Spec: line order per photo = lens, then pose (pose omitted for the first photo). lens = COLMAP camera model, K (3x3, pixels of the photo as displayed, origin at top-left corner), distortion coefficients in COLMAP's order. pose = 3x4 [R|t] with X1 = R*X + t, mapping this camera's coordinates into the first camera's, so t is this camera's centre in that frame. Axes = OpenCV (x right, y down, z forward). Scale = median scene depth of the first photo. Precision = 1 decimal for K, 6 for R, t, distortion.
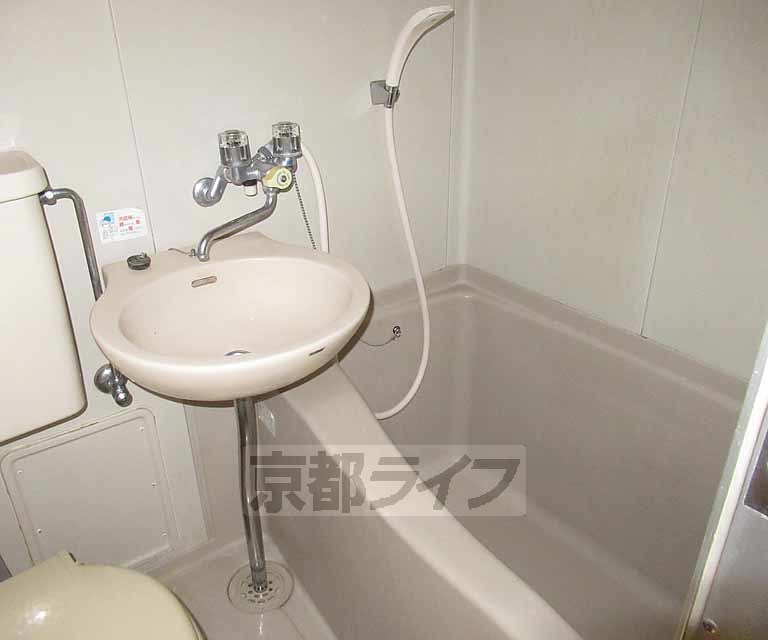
lens RADIAL K [[641.5, 0, 384.0], [0, 641.5, 320.0], [0, 0, 1]] dist [-0.039892, 0.073135]
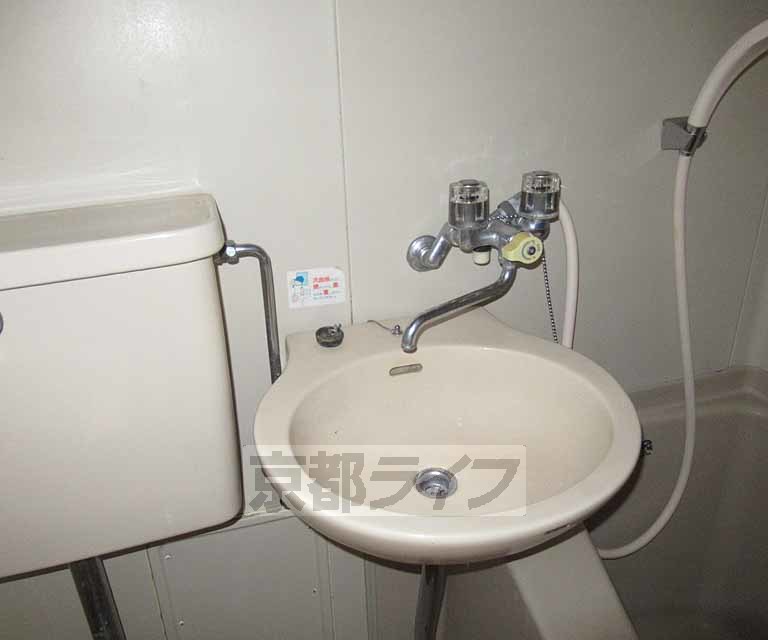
lens RADIAL K [[641.5, 0, 384.0], [0, 641.5, 320.0], [0, 0, 1]] dist [-0.039892, 0.073135]
pose [[0.945252, 0.126242, -0.300934, -0.084287], [-0.135662, 0.990699, -0.010525, -0.110581], [0.296806, 0.050774, 0.953587, 0.262442]]
